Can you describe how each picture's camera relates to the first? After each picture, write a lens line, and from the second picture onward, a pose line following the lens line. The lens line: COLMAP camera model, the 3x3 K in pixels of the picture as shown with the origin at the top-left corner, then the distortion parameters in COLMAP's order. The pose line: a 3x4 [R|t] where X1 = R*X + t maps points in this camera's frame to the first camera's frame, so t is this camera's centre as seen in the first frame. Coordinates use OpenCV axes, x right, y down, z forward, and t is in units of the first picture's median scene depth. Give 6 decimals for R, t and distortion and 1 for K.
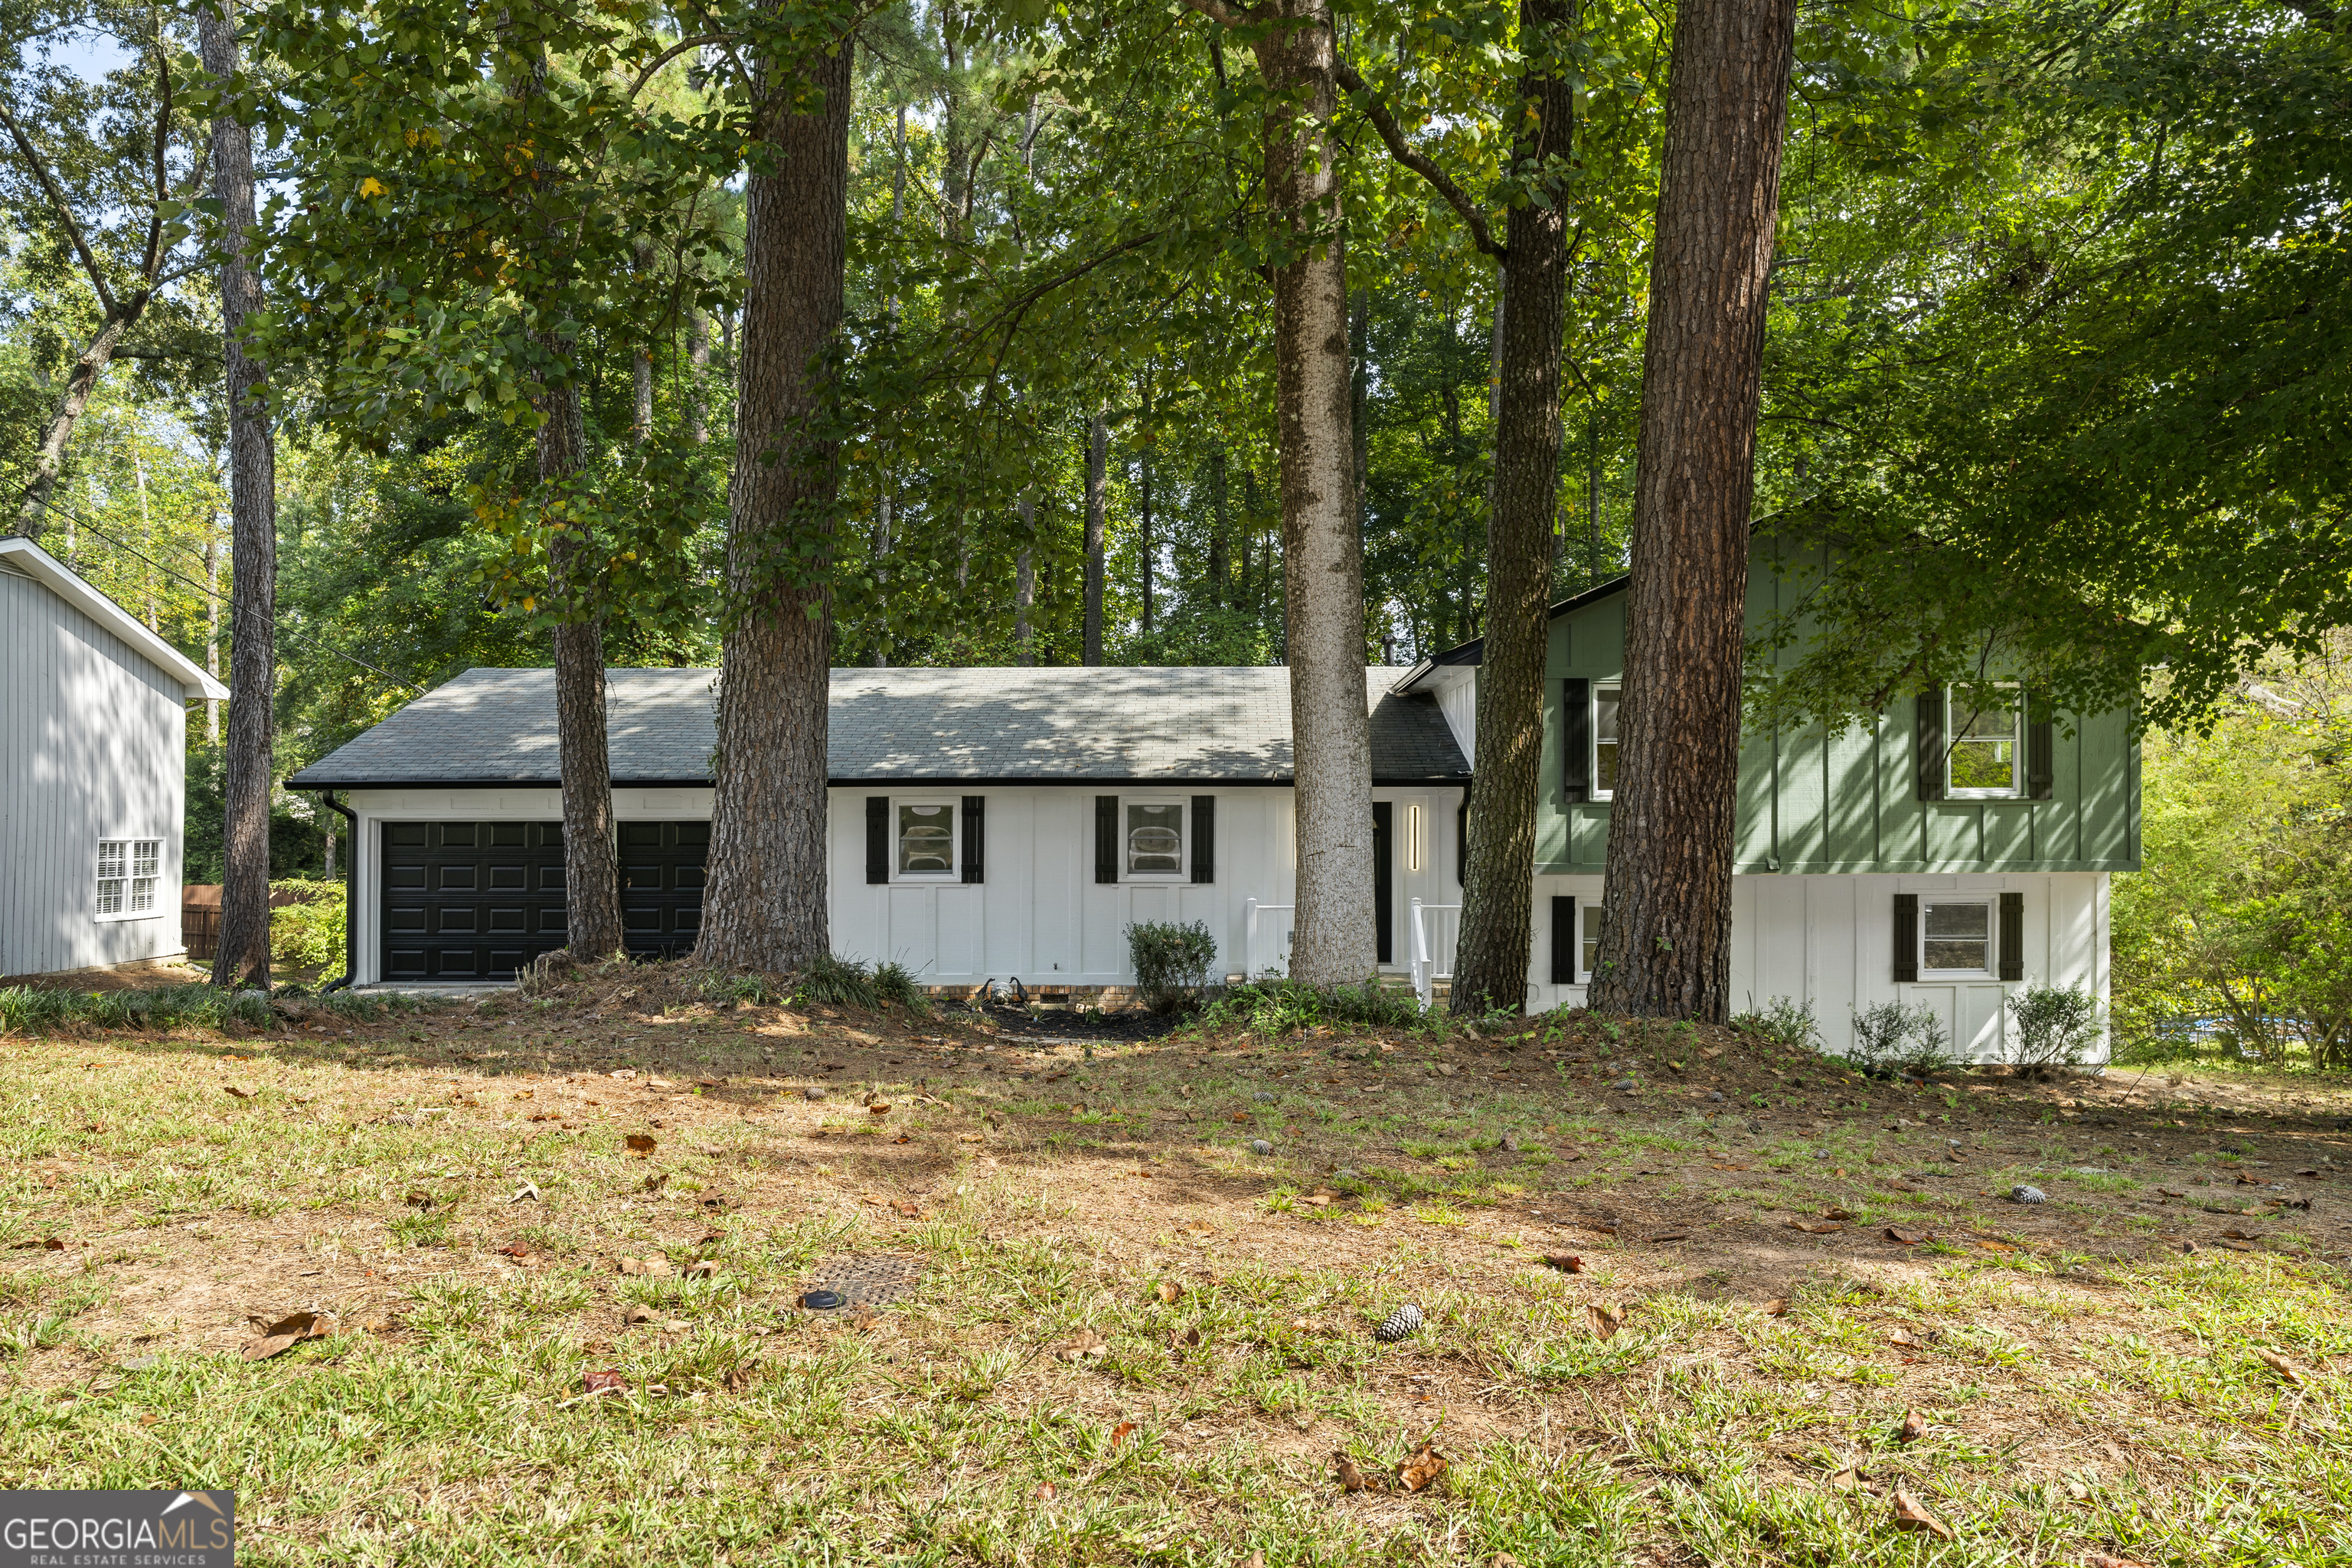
lens RADIAL K [[1869.4, 0, 1180.6], [0, 1869.4, 862.2], [0, 0, 1]] dist [0.012369, 0.002867]
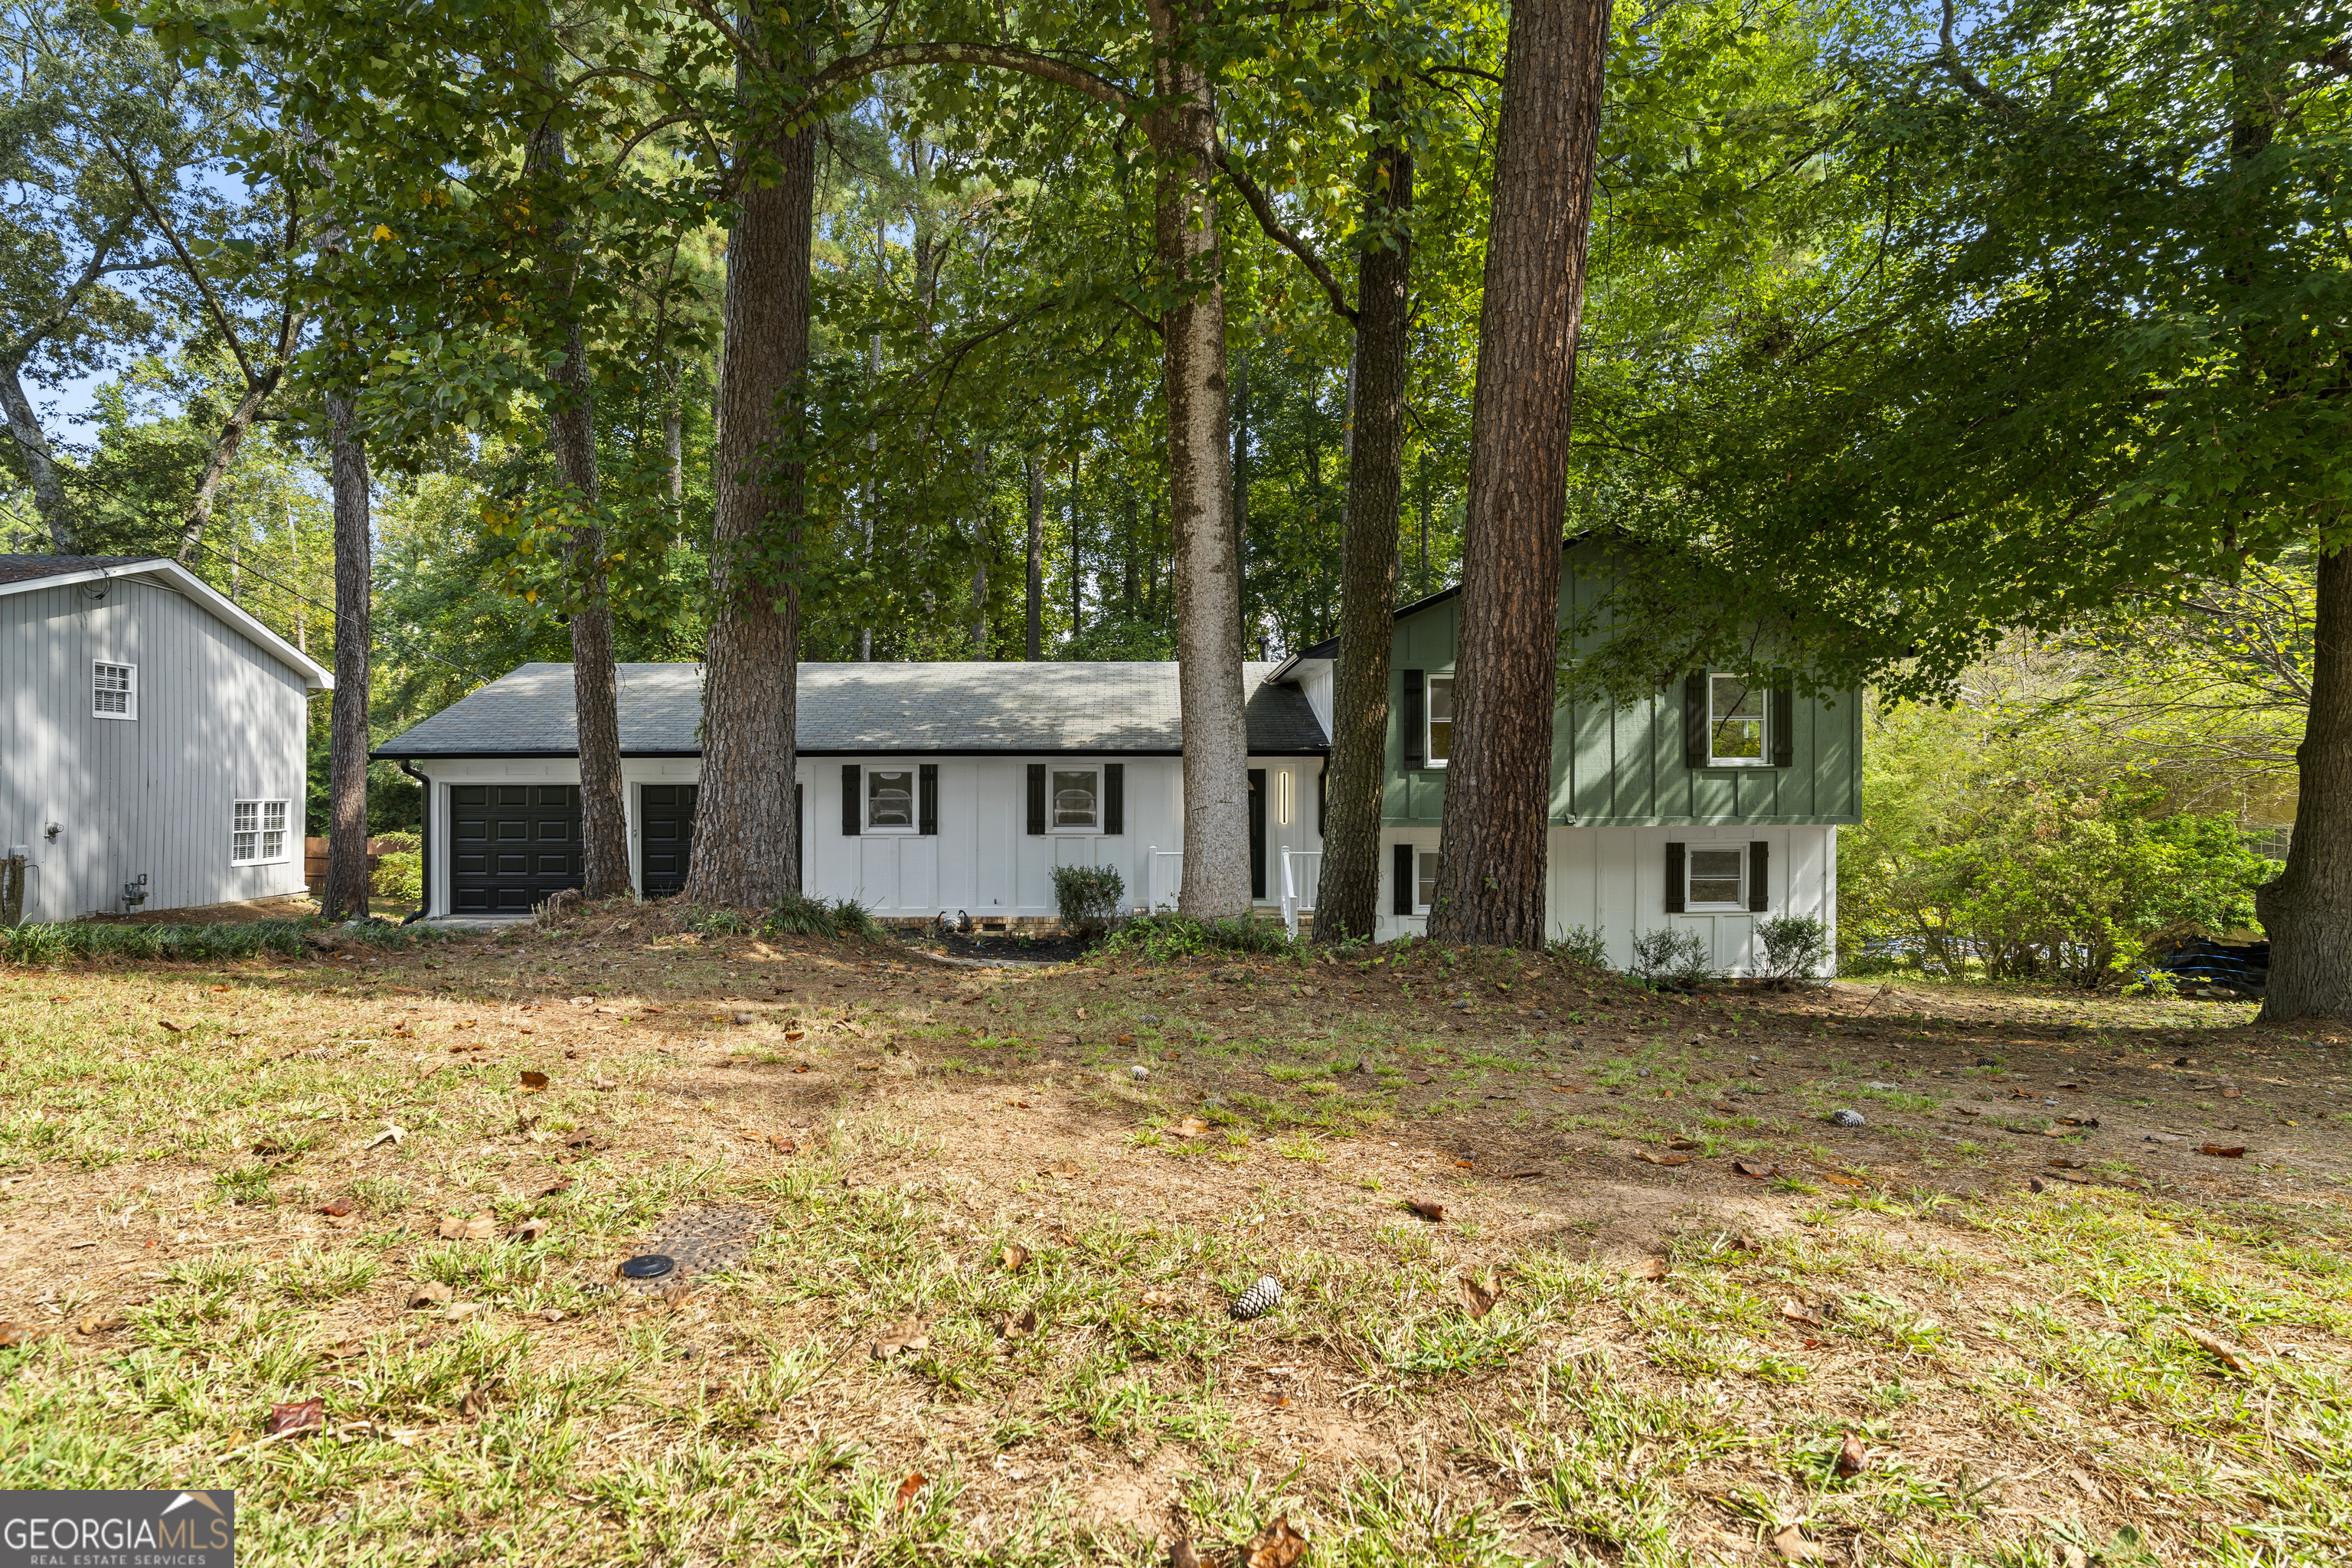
lens RADIAL K [[1050.4, 0, 1169.4], [0, 1050.4, 837.7], [0, 0, 1]] dist [-0.000743, 0.000076]
pose [[0.999976, -0.000978, 0.006863, 0.046756], [0.000944, 0.999987, 0.005051, 0.010514], [-0.006868, -0.005044, 0.999964, 0.319569]]
